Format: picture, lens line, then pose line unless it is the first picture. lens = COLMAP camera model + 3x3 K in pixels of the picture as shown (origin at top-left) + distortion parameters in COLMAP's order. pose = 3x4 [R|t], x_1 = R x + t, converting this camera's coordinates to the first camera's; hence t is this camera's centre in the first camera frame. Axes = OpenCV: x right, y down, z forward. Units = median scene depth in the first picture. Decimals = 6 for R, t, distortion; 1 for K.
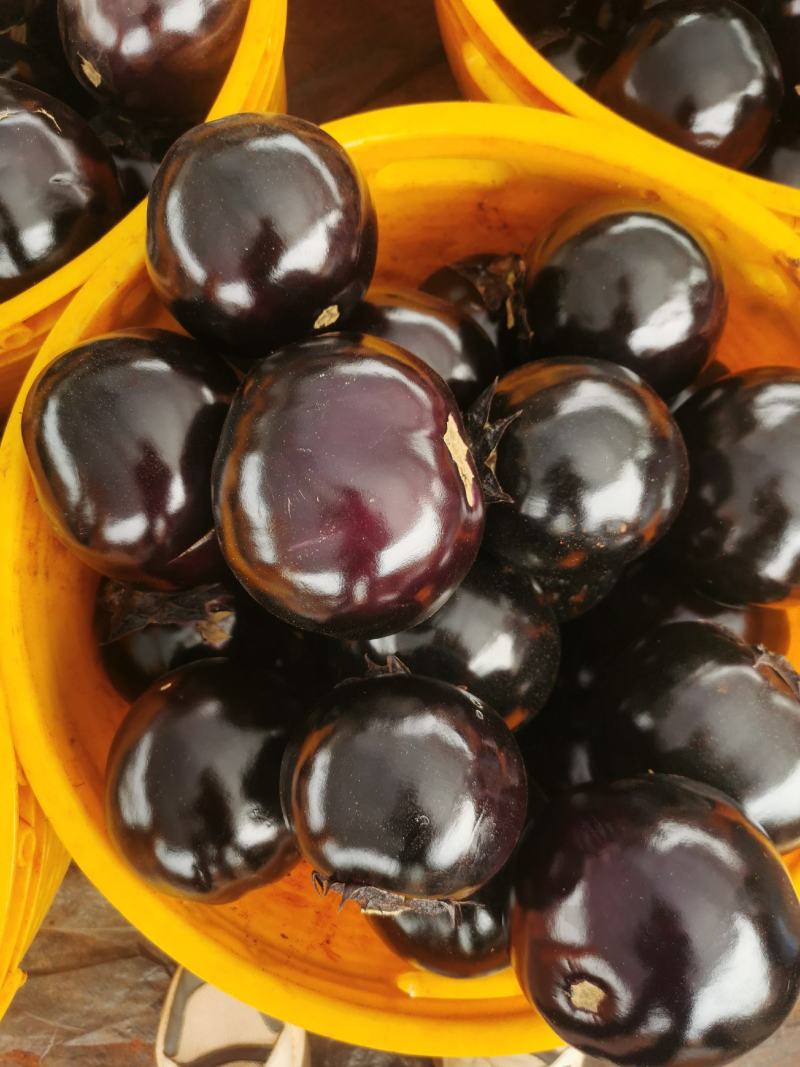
lens RADIAL K [[835.7, 0, 402.8], [0, 835.7, 548.3], [0, 0, 1]] dist [0.005120, 0.001960]
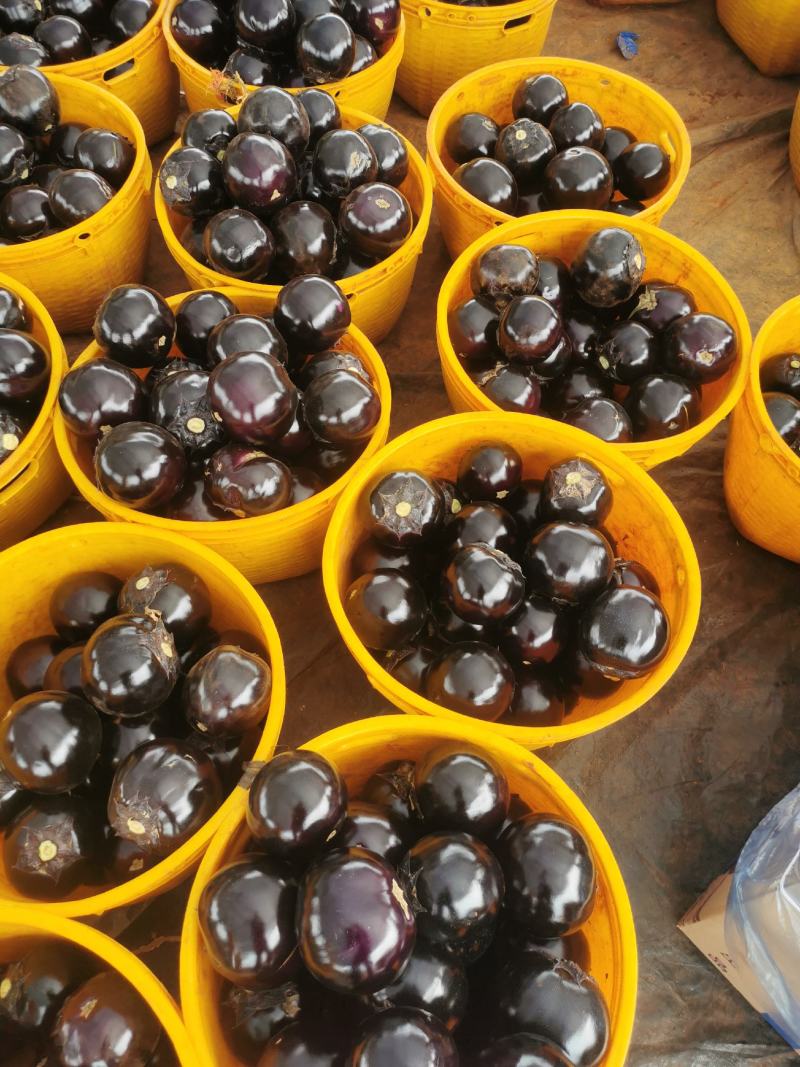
lens RADIAL K [[820.3, 0, 395.3], [0, 820.3, 538.4], [0, 0, 1]] dist [0.043444, -0.026266]
pose [[0.982815, -0.150869, 0.106366, -0.036041], [0.180751, 0.903495, -0.388621, -0.102362], [-0.037471, 0.401169, 0.915238, -1.342372]]
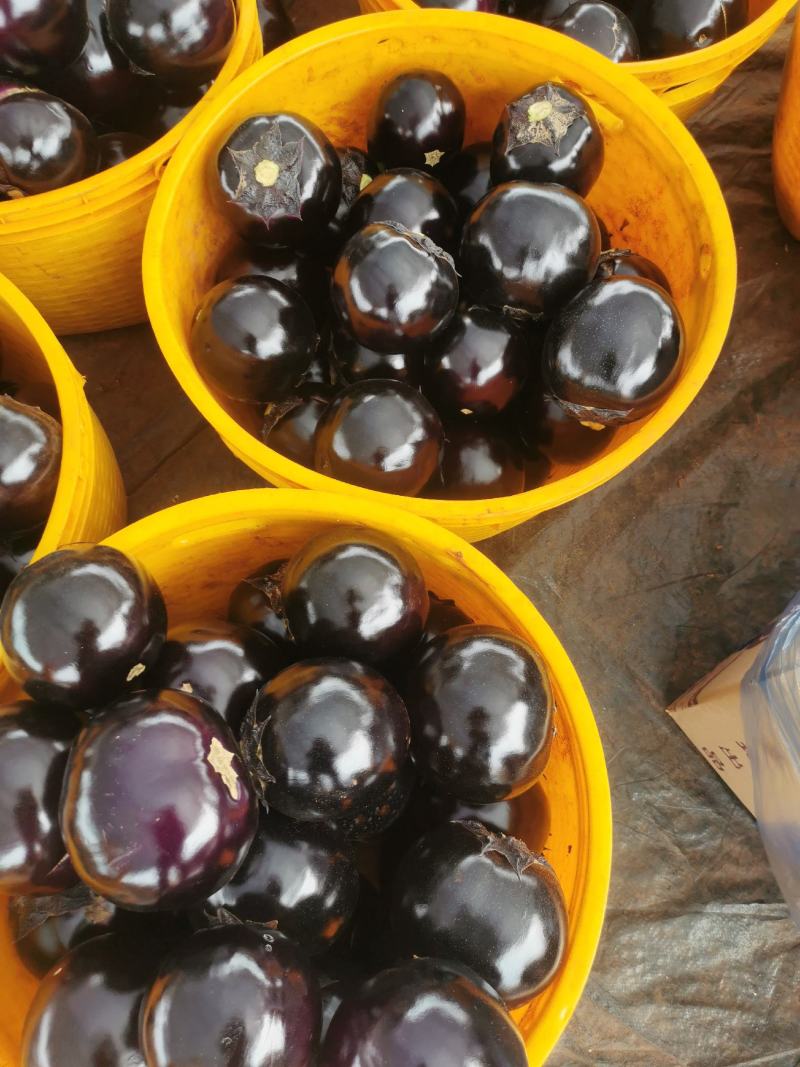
lens RADIAL K [[820.3, 0, 395.3], [0, 820.3, 538.4], [0, 0, 1]] dist [0.043444, -0.026266]
pose [[0.977269, -0.206235, 0.049121, 0.316924], [0.211829, 0.959292, -0.186782, -0.134081], [-0.008601, 0.192942, 0.981173, -0.431149]]
